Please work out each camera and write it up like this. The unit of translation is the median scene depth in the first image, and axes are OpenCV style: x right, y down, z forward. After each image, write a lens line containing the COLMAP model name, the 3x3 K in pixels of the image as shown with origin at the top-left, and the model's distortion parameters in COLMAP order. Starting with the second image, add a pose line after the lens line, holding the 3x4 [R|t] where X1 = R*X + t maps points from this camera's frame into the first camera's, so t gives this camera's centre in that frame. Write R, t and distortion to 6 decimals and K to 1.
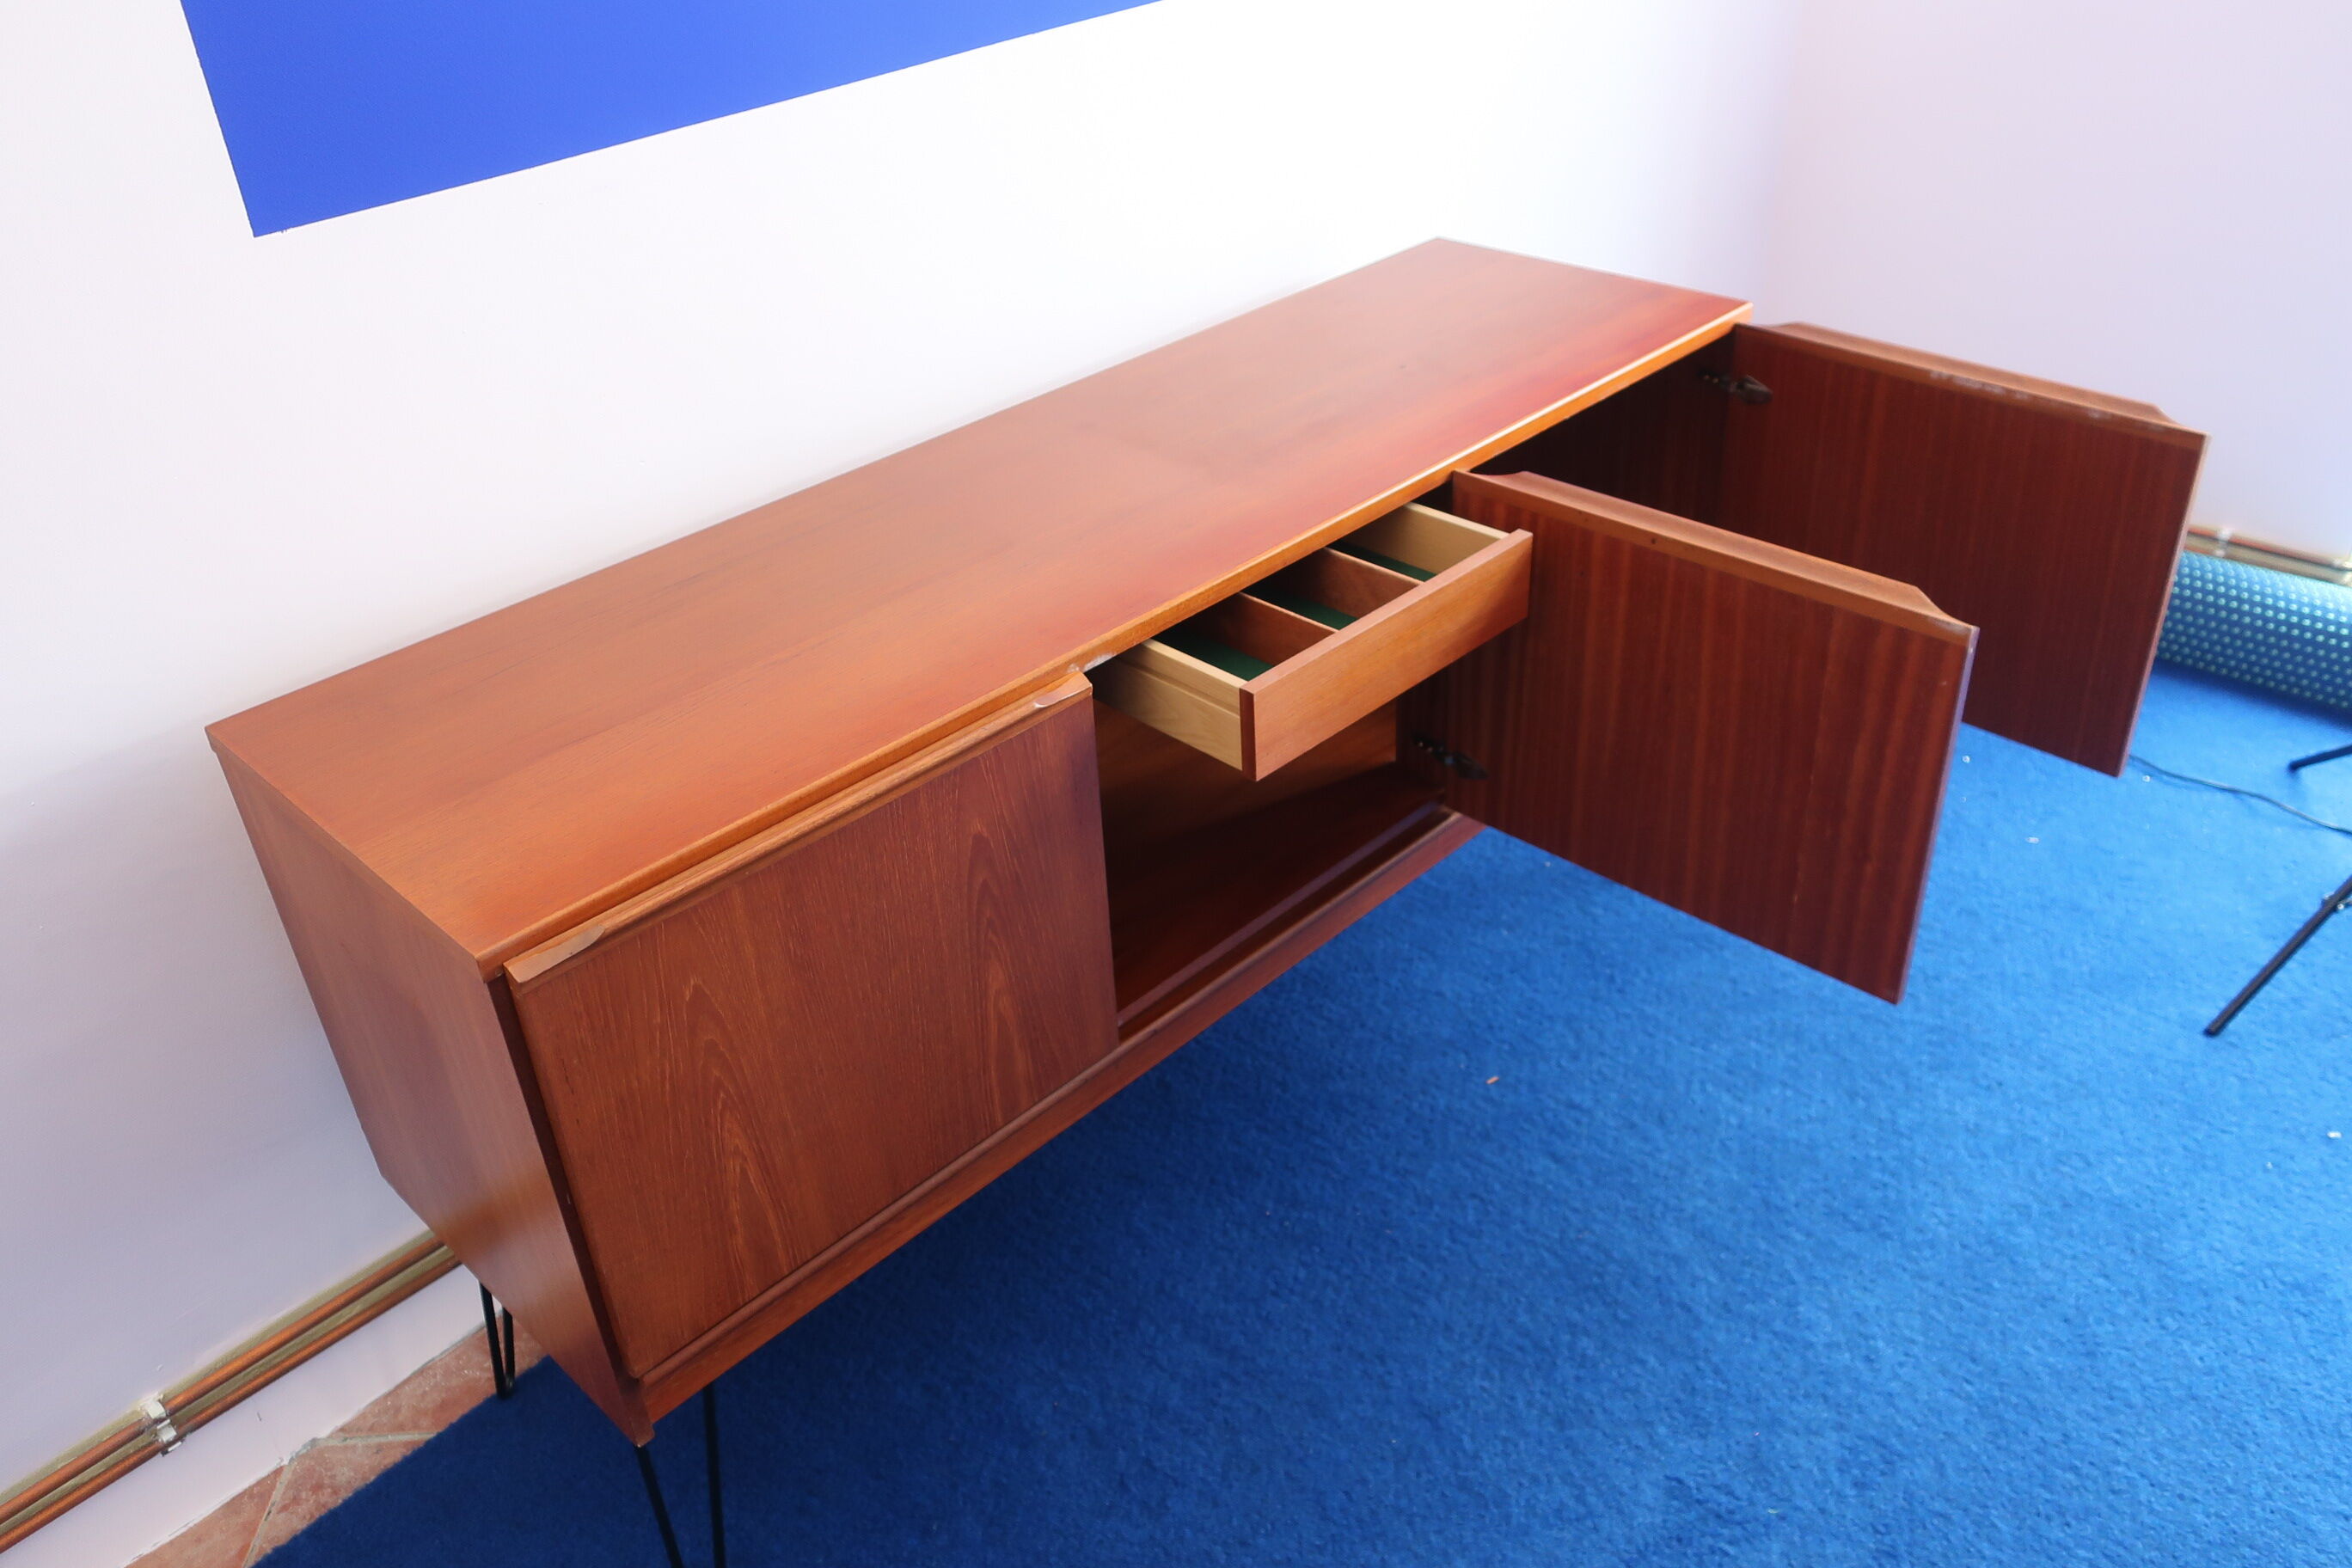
lens RADIAL K [[1848.9, 0, 1158.2], [0, 1848.9, 776.5], [0, 0, 1]] dist [0.008035, 0.013289]
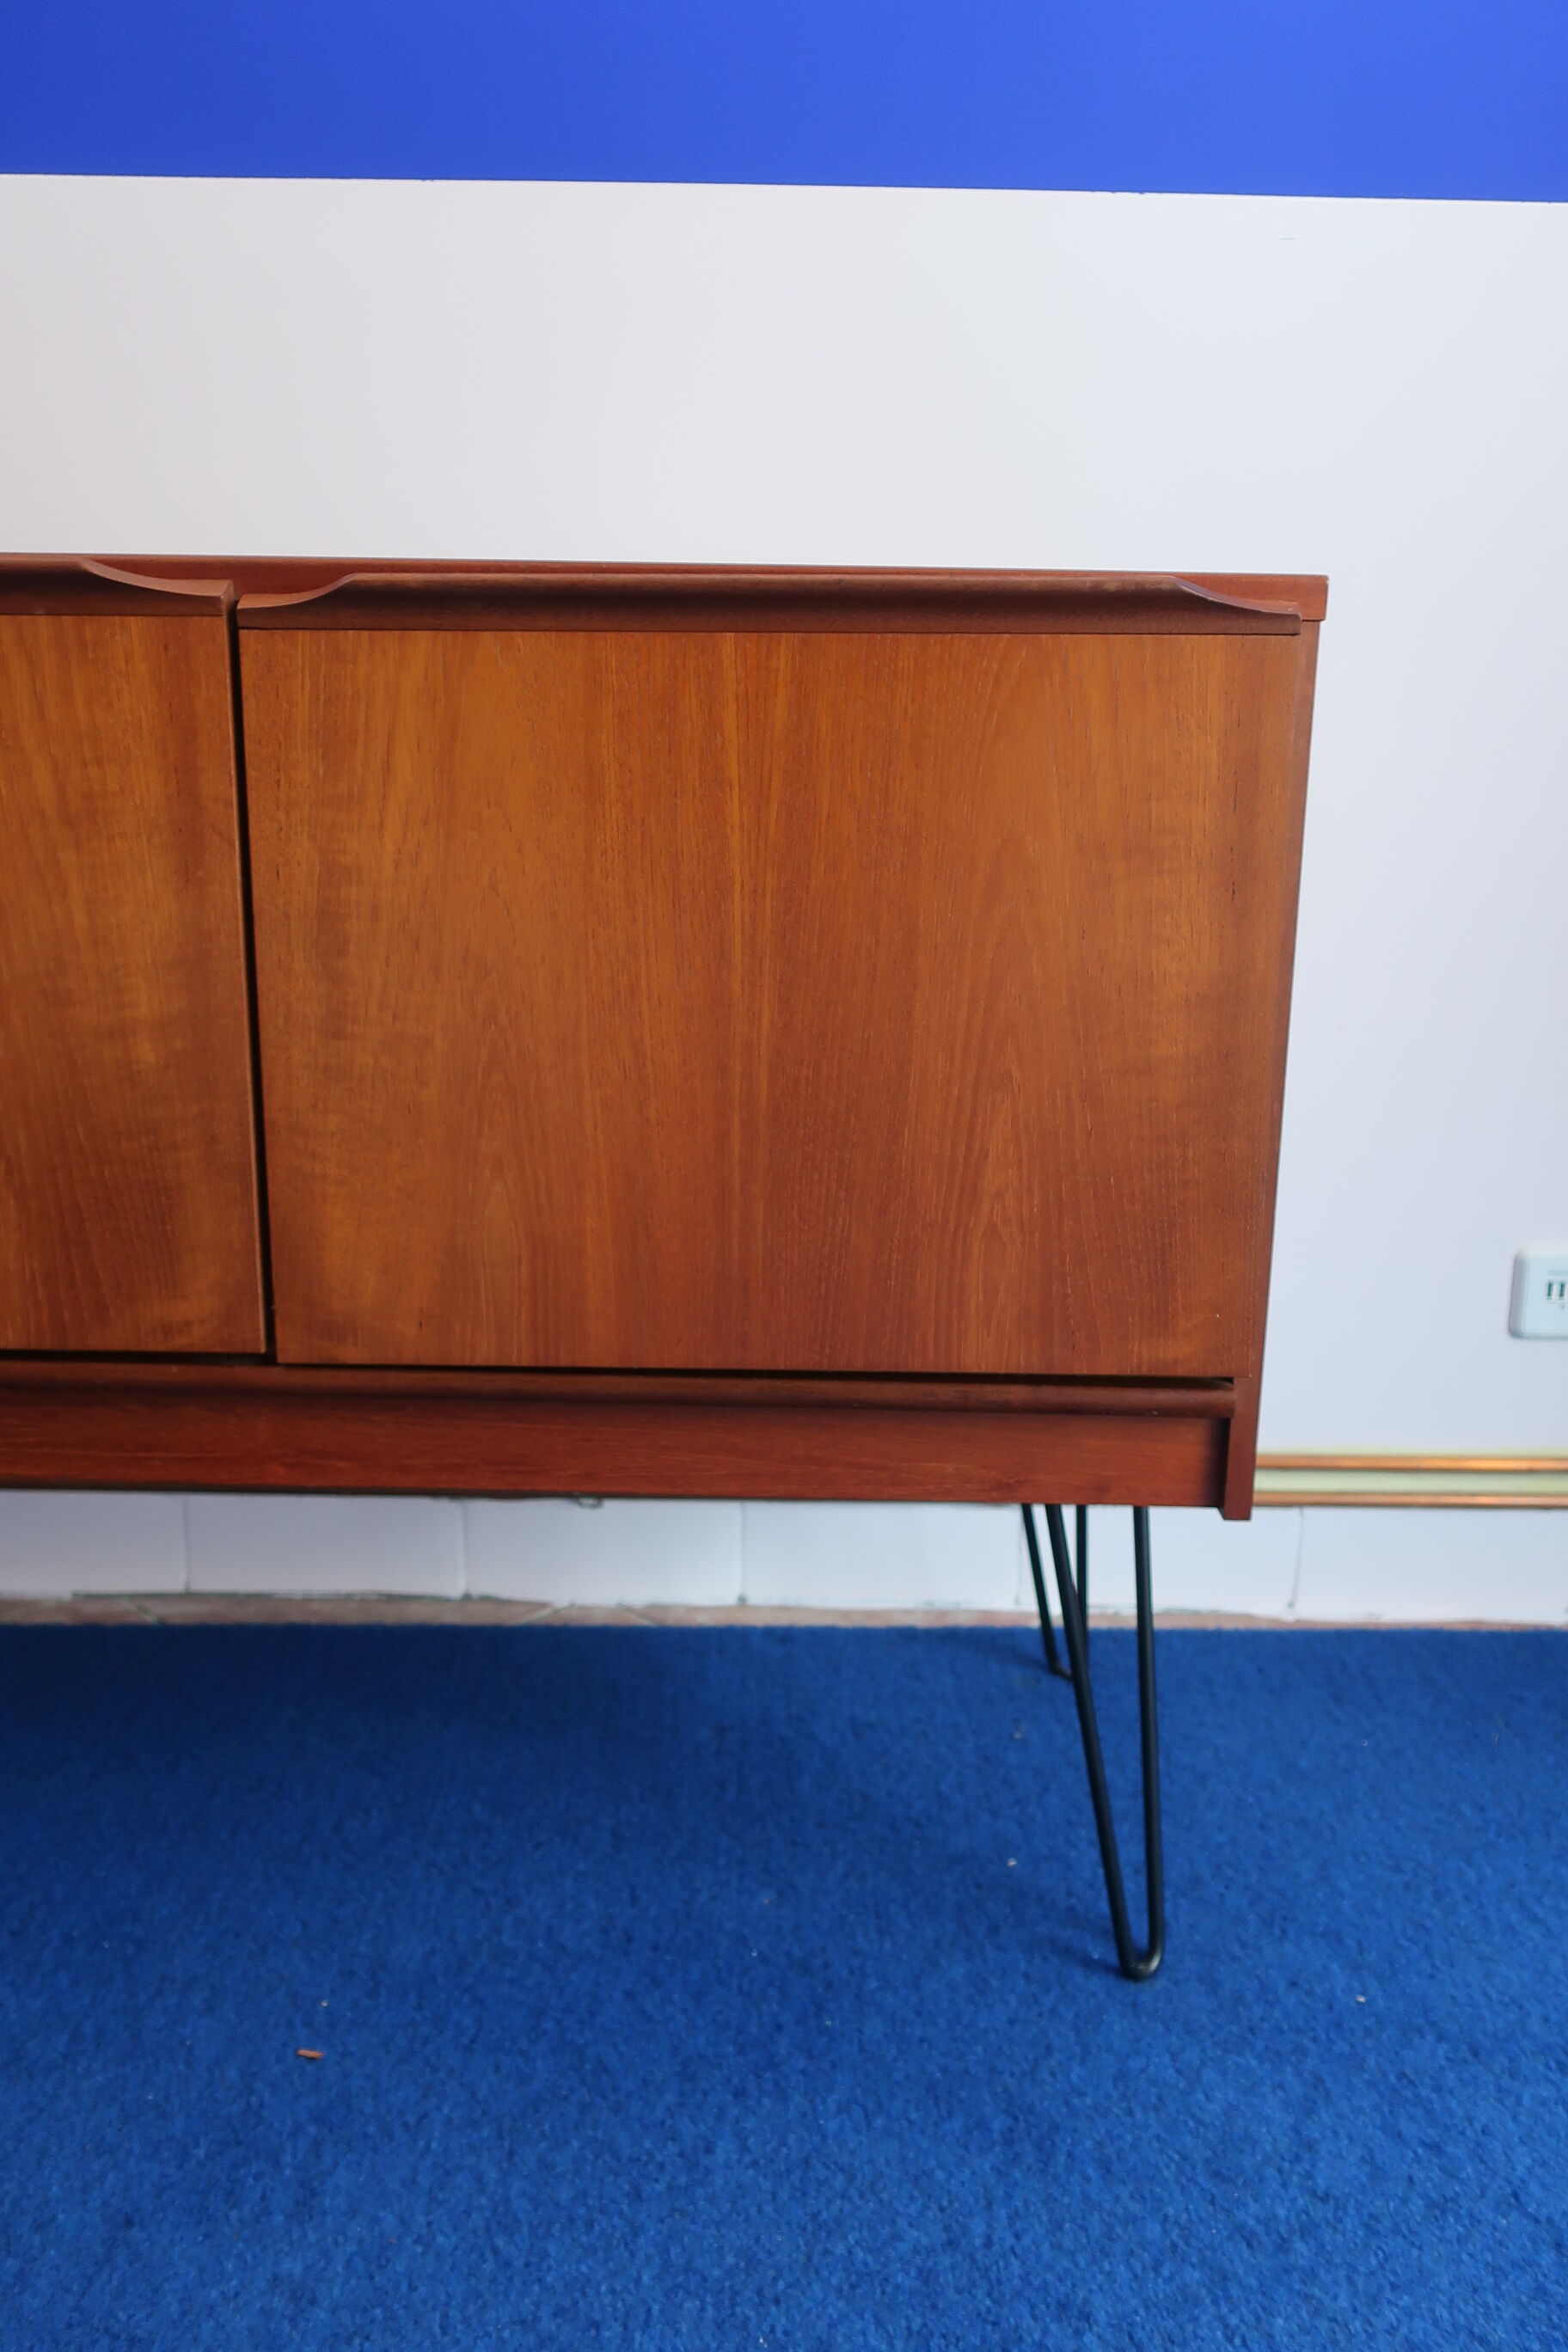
lens RADIAL K [[1848.9, 0, 768.0], [0, 1848.9, 1169.0], [0, 0, 1]] dist [0.008035, 0.013289]
pose [[0.685127, 0.218460, -0.694892, 0.597615], [-0.440378, 0.884113, -0.156243, -0.011064], [0.580231, 0.413061, 0.701935, 0.726423]]
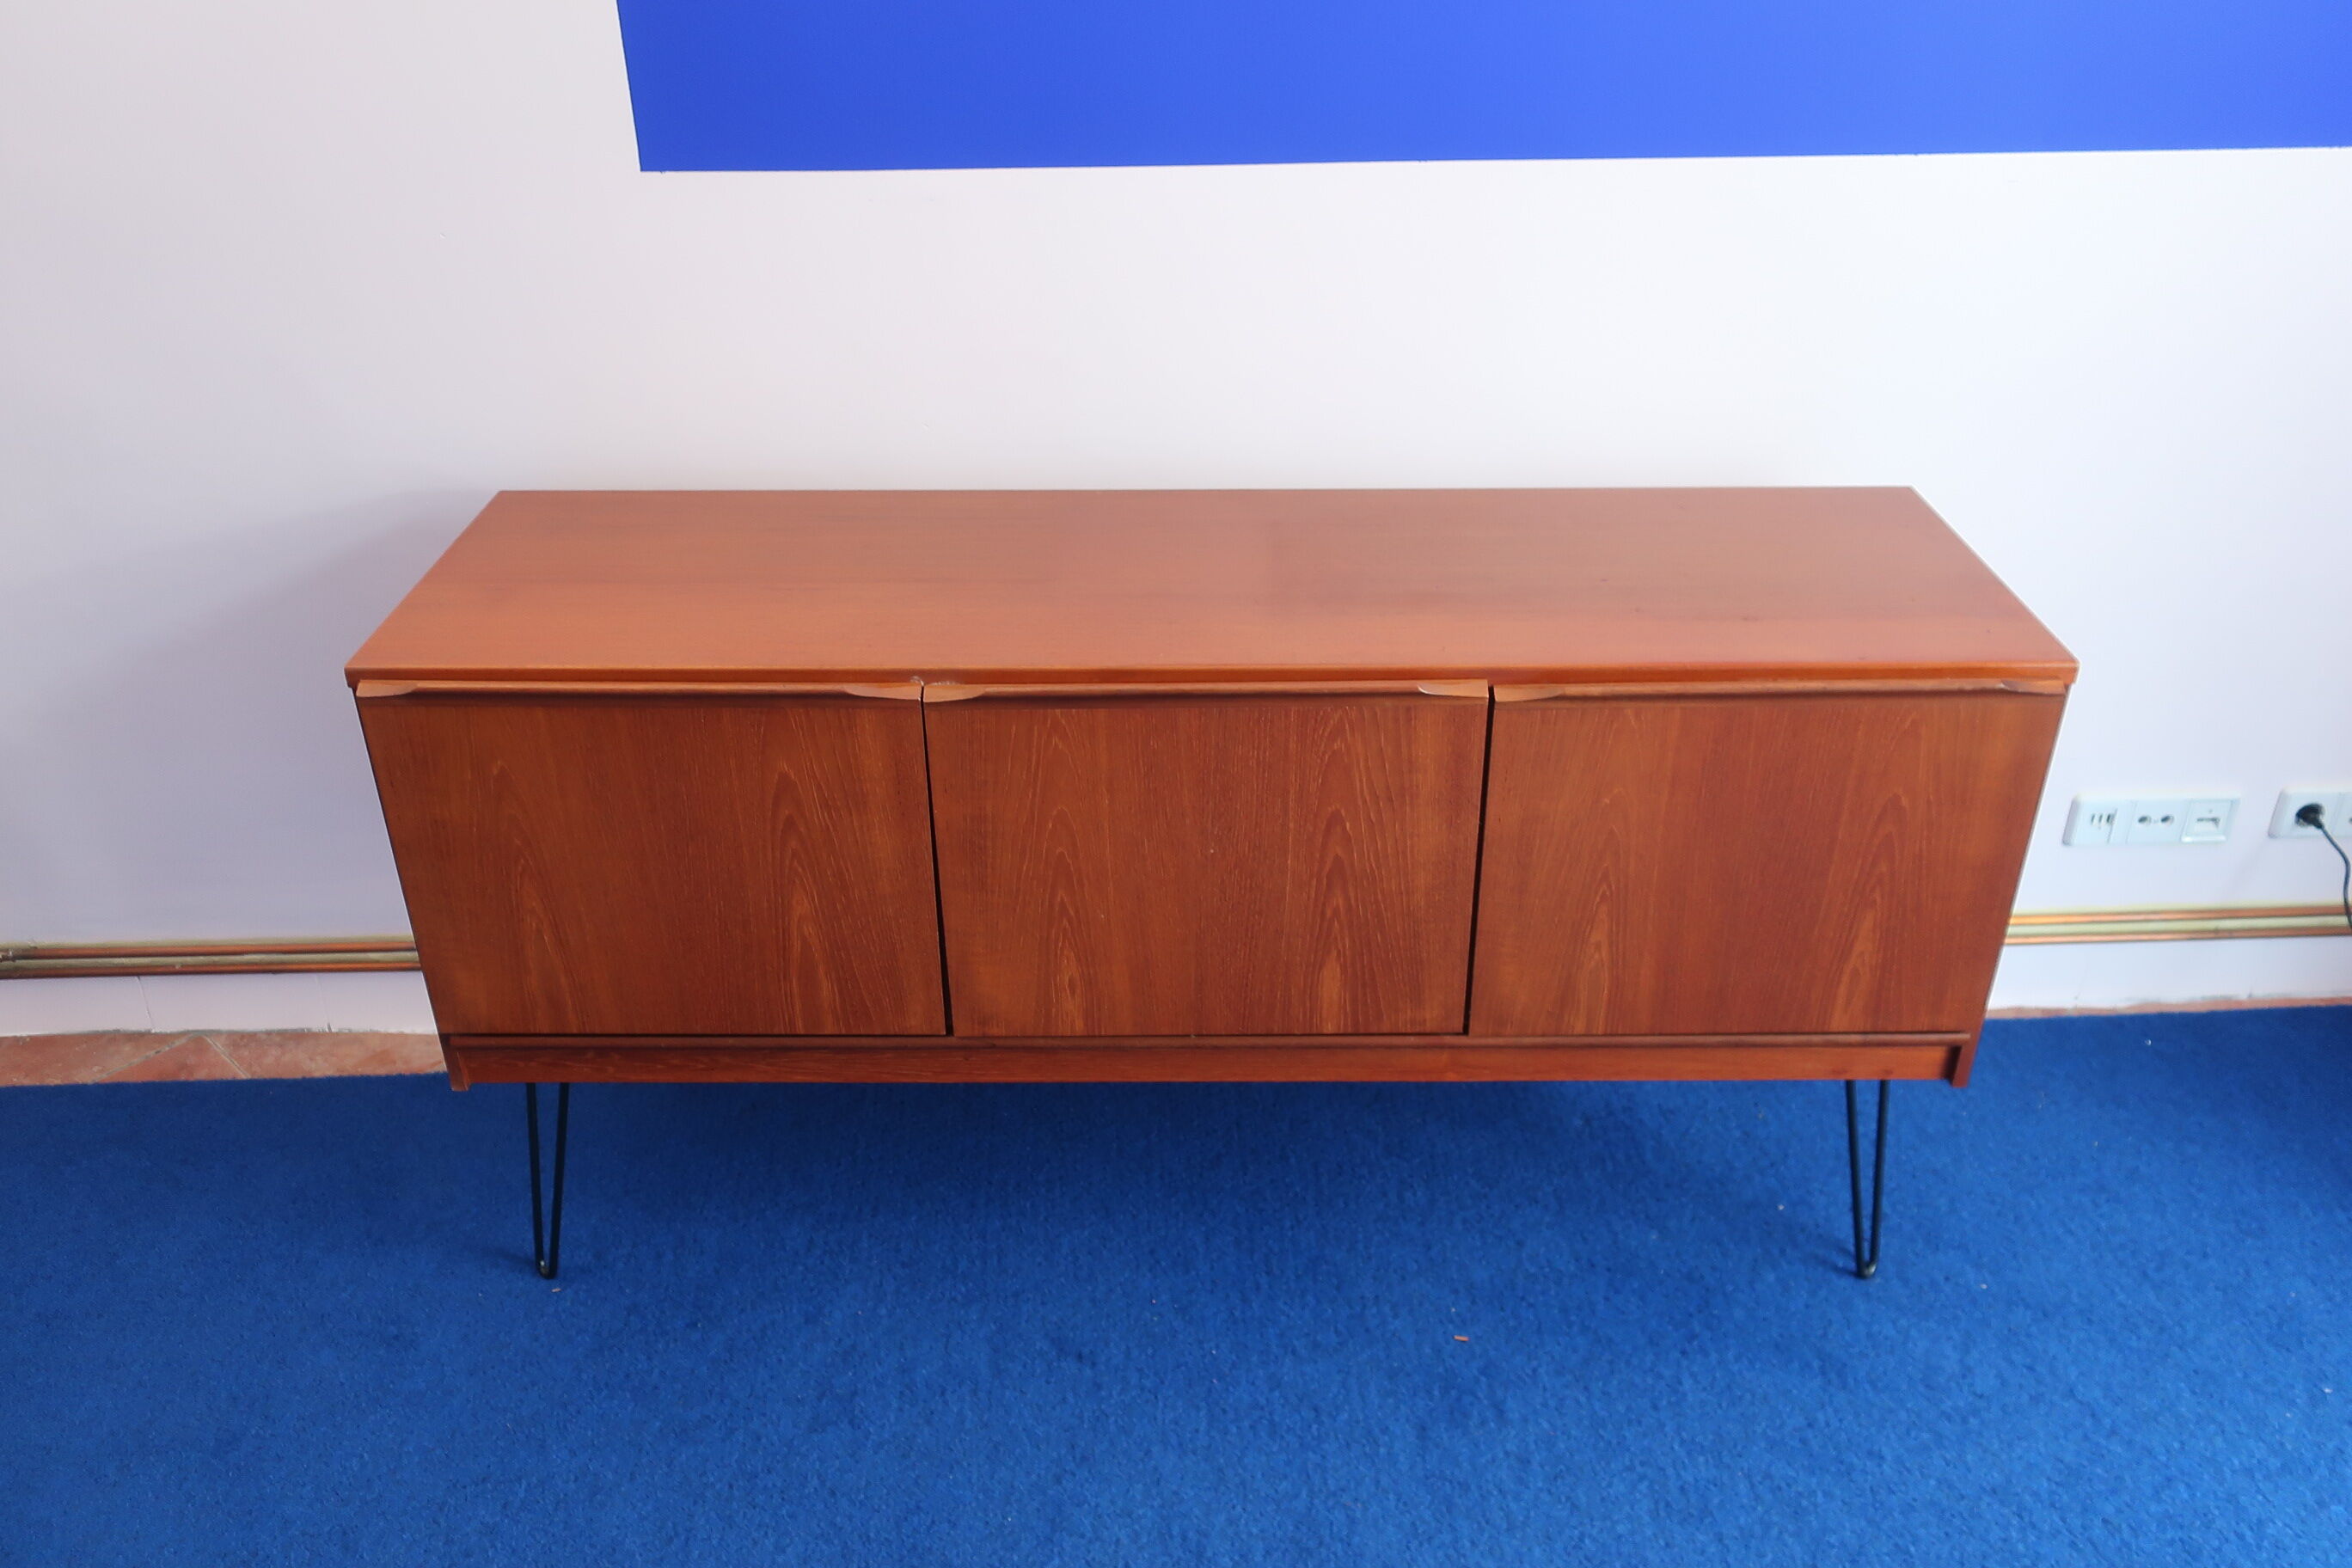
lens RADIAL K [[1848.9, 0, 1163.1], [0, 1848.9, 778.1], [0, 0, 1]] dist [0.008035, 0.013289]
pose [[0.701948, 0.395608, -0.592253, 0.573010], [-0.410904, 0.904148, 0.116936, -0.150971], [0.581745, 0.161275, 0.797222, 0.150459]]
